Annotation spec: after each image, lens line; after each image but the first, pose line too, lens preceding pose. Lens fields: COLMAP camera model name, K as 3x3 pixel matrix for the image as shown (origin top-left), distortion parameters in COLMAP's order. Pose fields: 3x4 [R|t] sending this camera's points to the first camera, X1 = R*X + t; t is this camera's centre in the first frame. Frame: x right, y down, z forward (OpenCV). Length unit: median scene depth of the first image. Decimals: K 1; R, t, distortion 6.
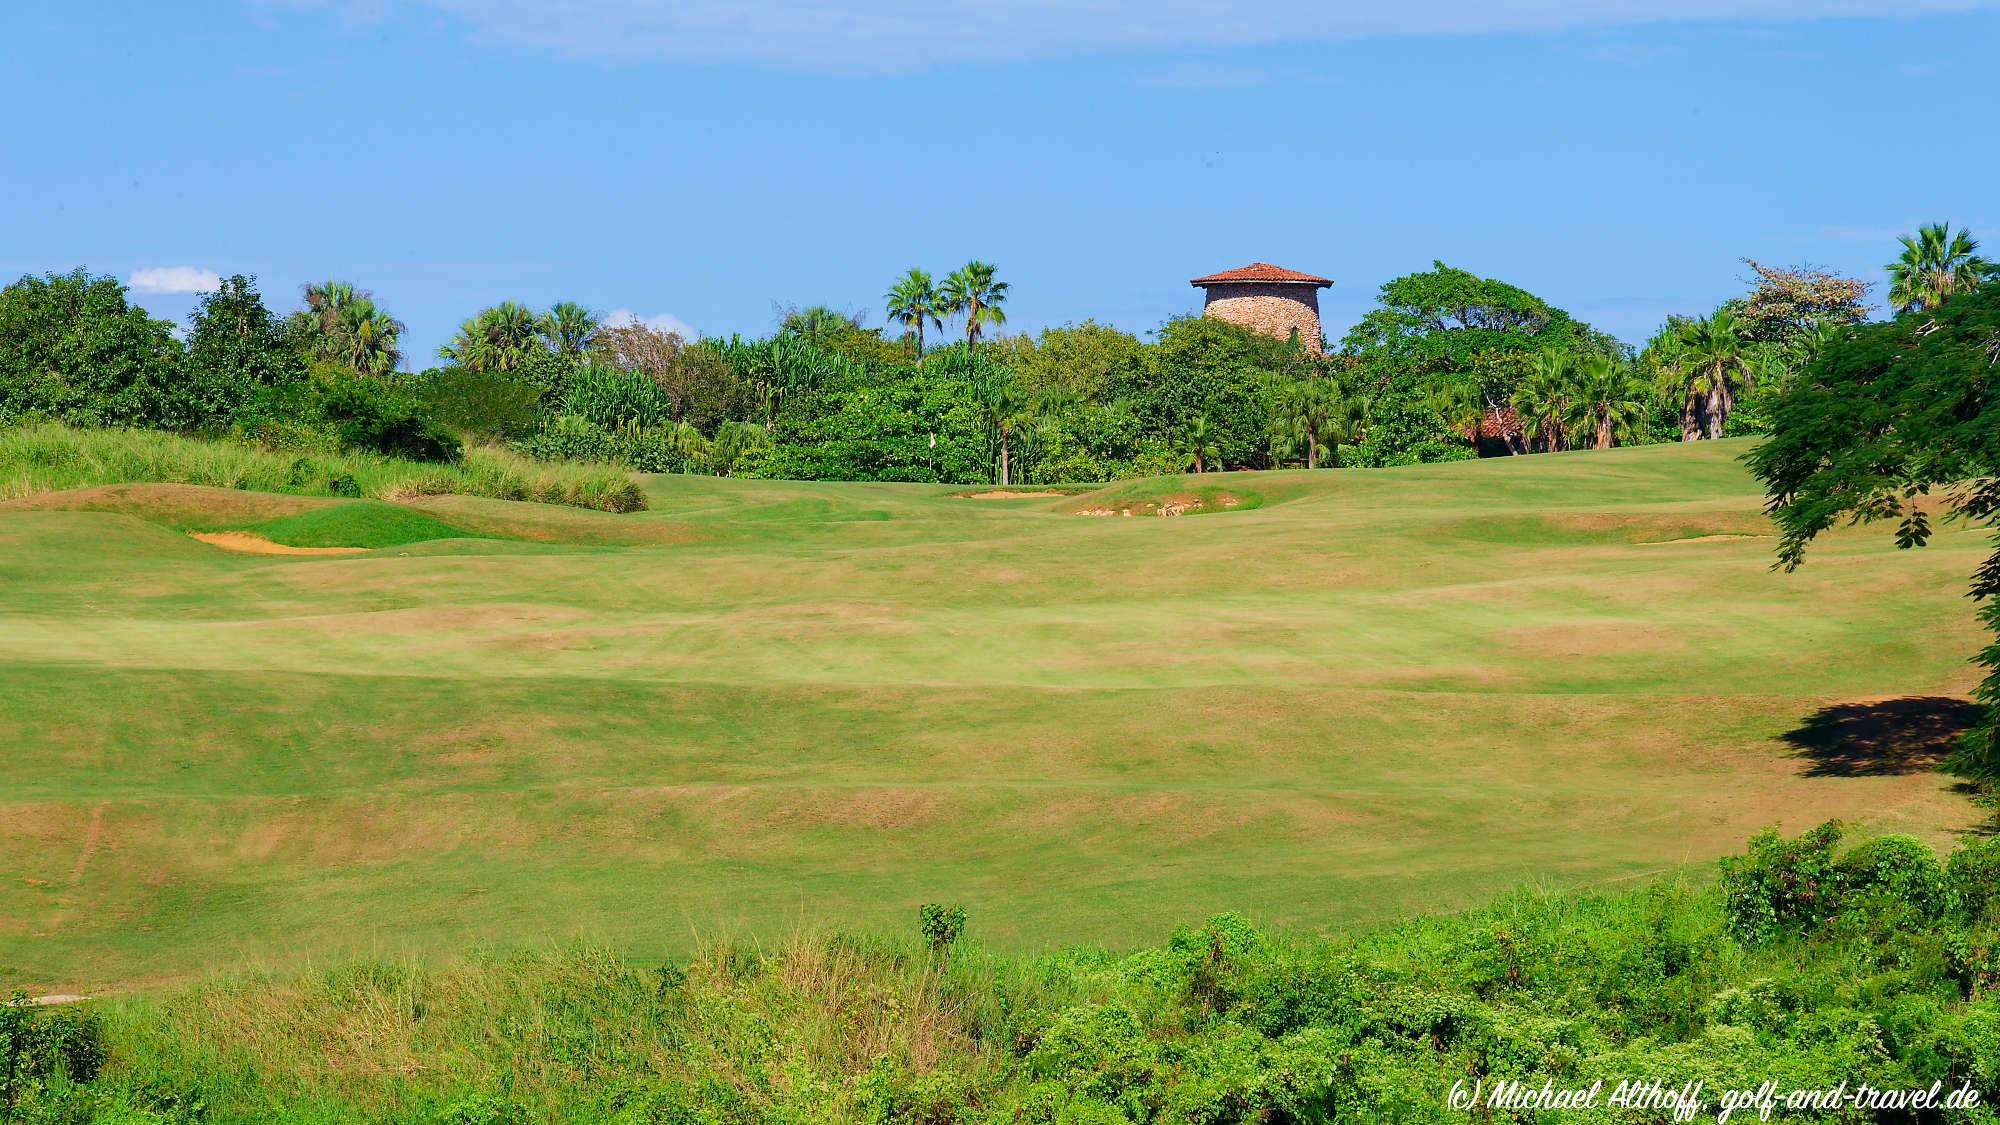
lens RADIAL K [[11134.0, 0, 1002.3], [0, 11134.0, 564.7], [0, 0, 1]] dist [0.351168, 0.000000]
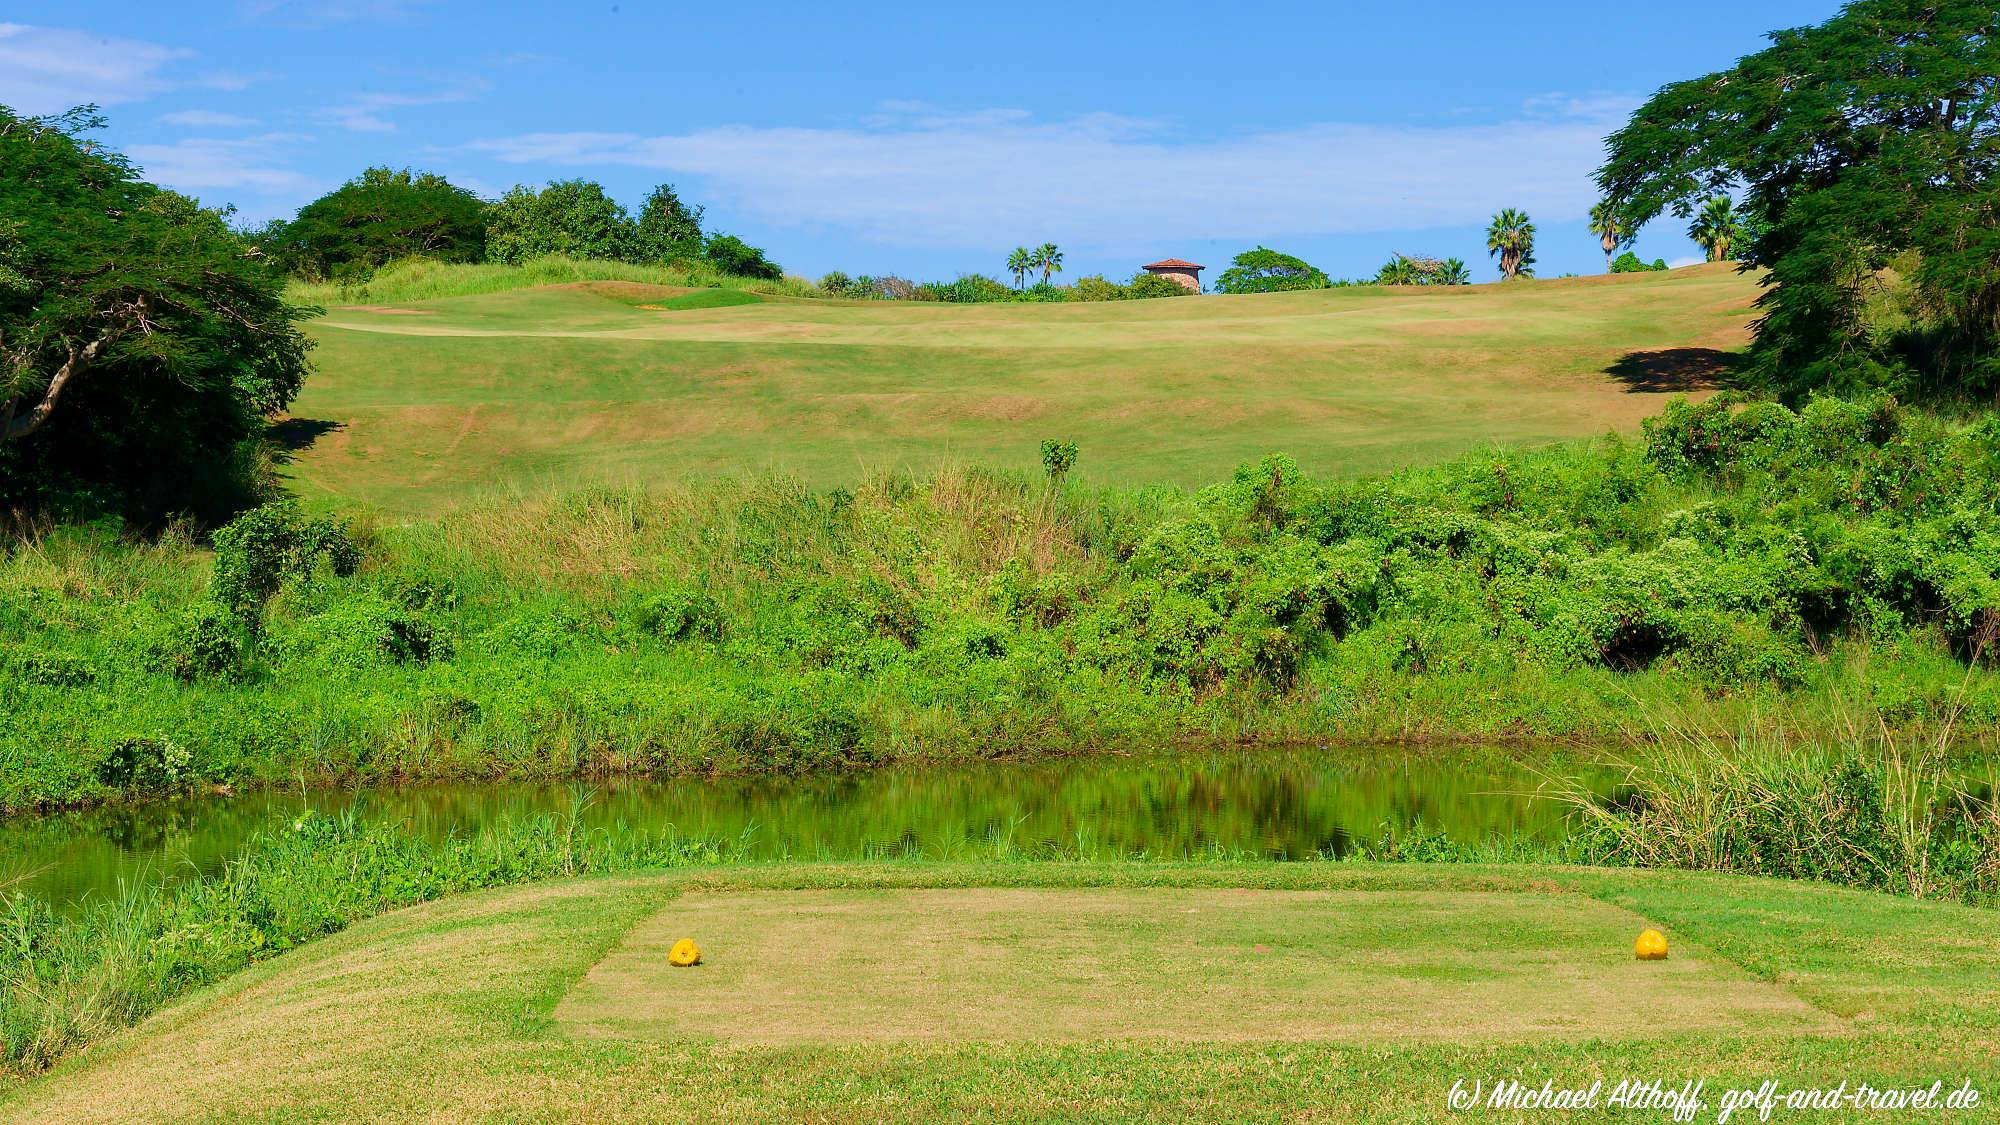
lens RADIAL K [[4113.6, 0, 1000.9], [0, 4113.6, 562.0], [0, 0, 1]] dist [-0.022662, 0.000000]
pose [[0.999934, 0.001023, -0.011444, -0.006330], [-0.000683, 0.999557, 0.029742, 0.029365], [0.011469, -0.029732, 0.999492, 0.519961]]
